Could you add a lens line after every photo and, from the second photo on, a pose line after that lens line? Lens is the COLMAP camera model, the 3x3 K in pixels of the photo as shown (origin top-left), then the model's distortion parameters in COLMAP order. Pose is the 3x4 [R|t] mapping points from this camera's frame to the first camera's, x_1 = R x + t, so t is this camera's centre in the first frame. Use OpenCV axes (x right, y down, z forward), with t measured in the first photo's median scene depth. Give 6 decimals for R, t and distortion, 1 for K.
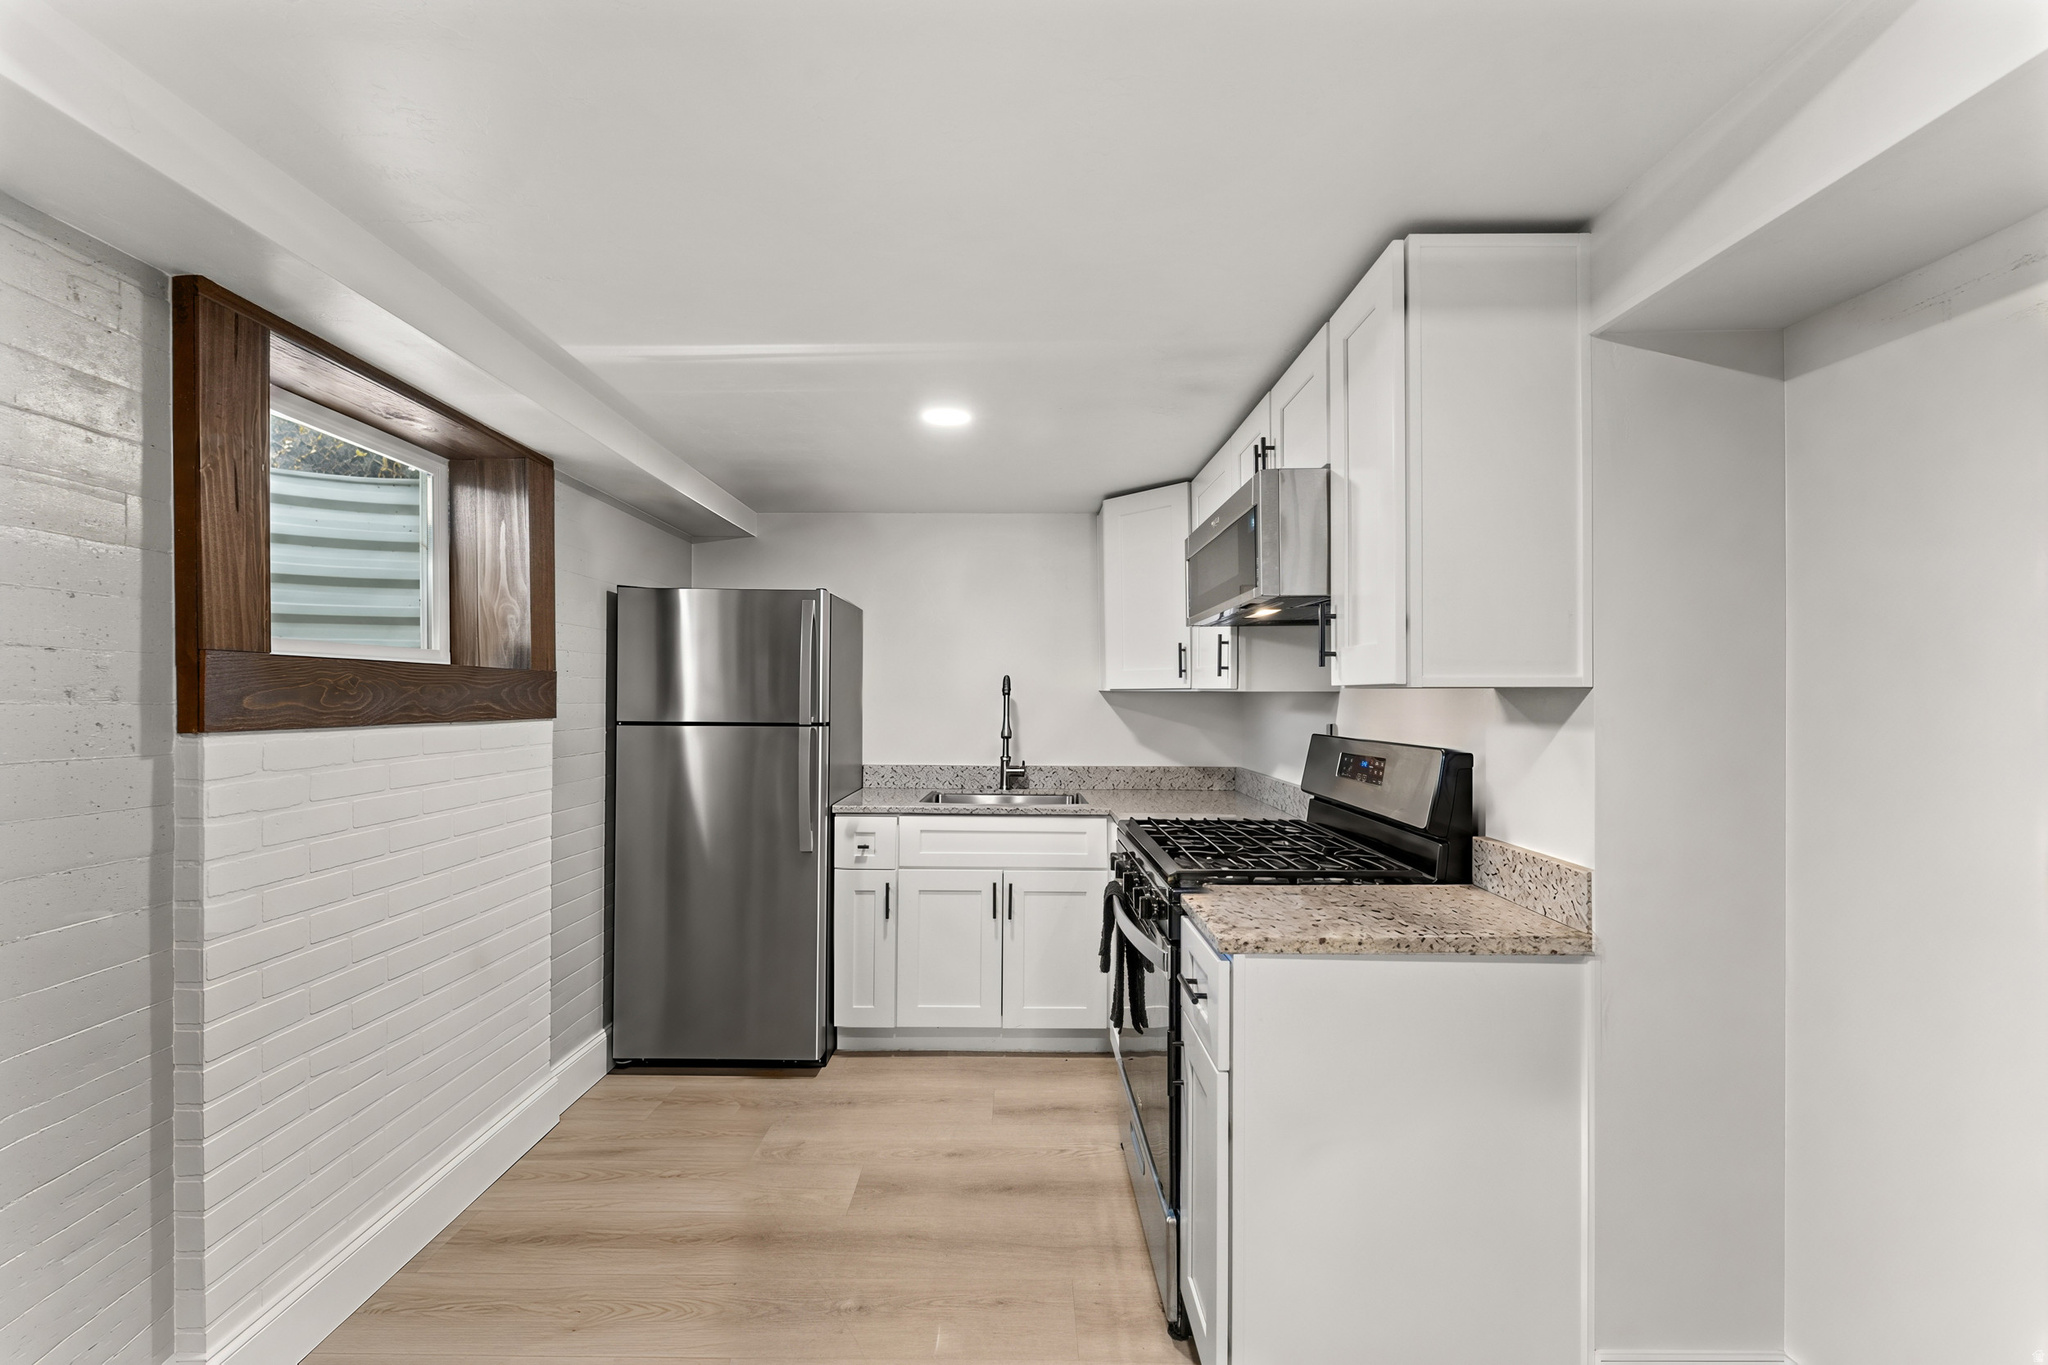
lens RADIAL K [[826.7, 0, 1024.1], [0, 826.7, 687.4], [0, 0, 1]] dist [-0.004275, -0.000245]
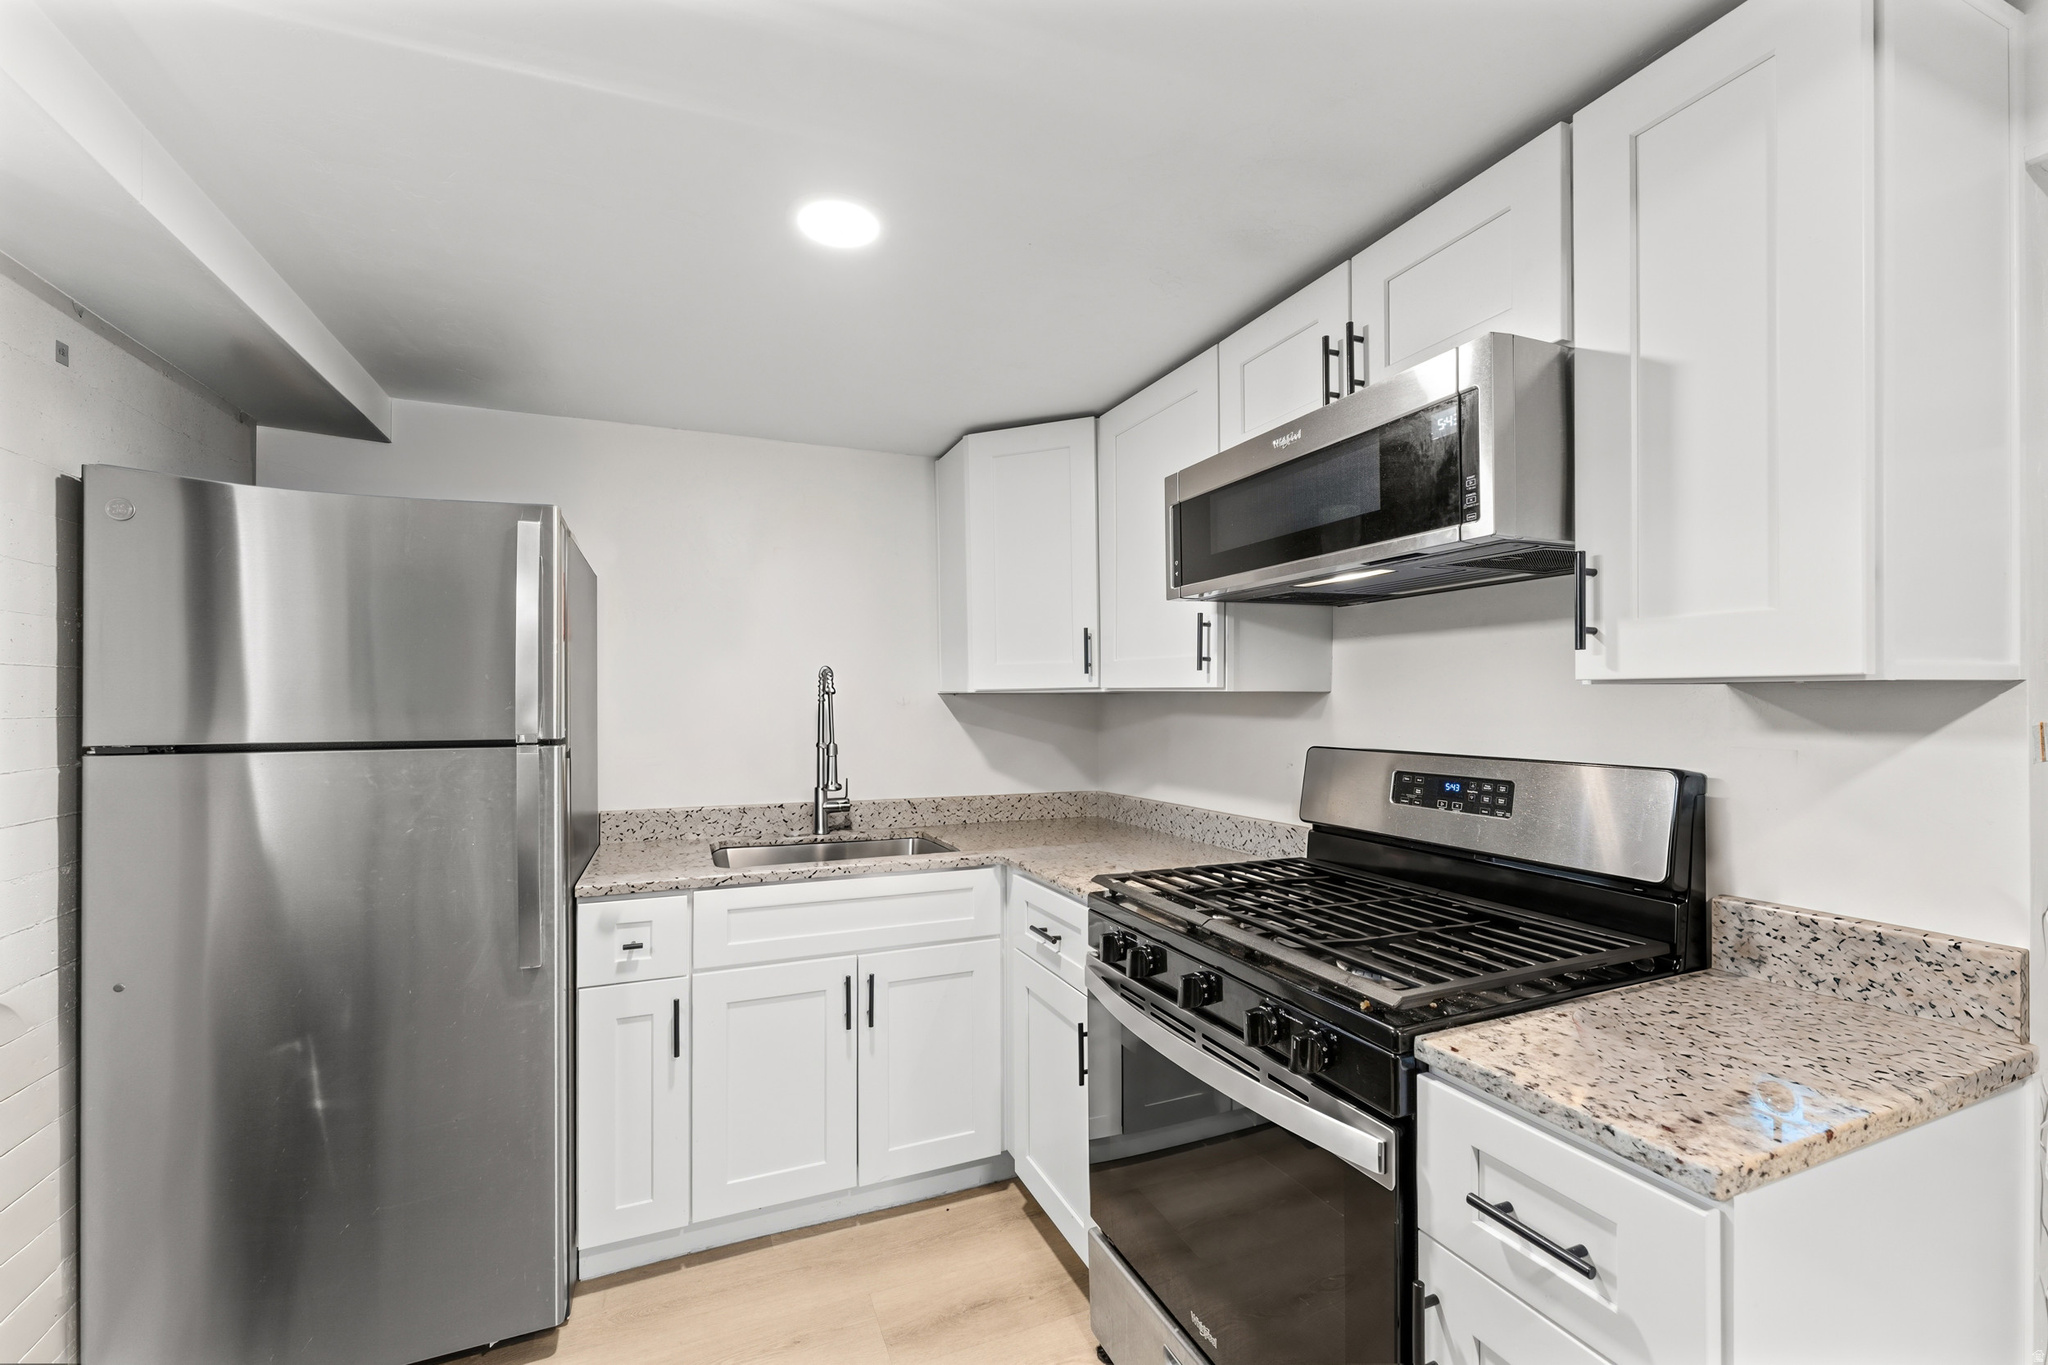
lens RADIAL K [[826.7, 0, 1016.2], [0, 826.7, 700.6], [0, 0, 1]] dist [-0.004275, -0.000245]
pose [[0.923906, -0.007287, 0.382550, -0.165255], [0.002673, 0.999917, 0.012590, 0.003062], [-0.382610, -0.010610, 0.923849, 0.327580]]
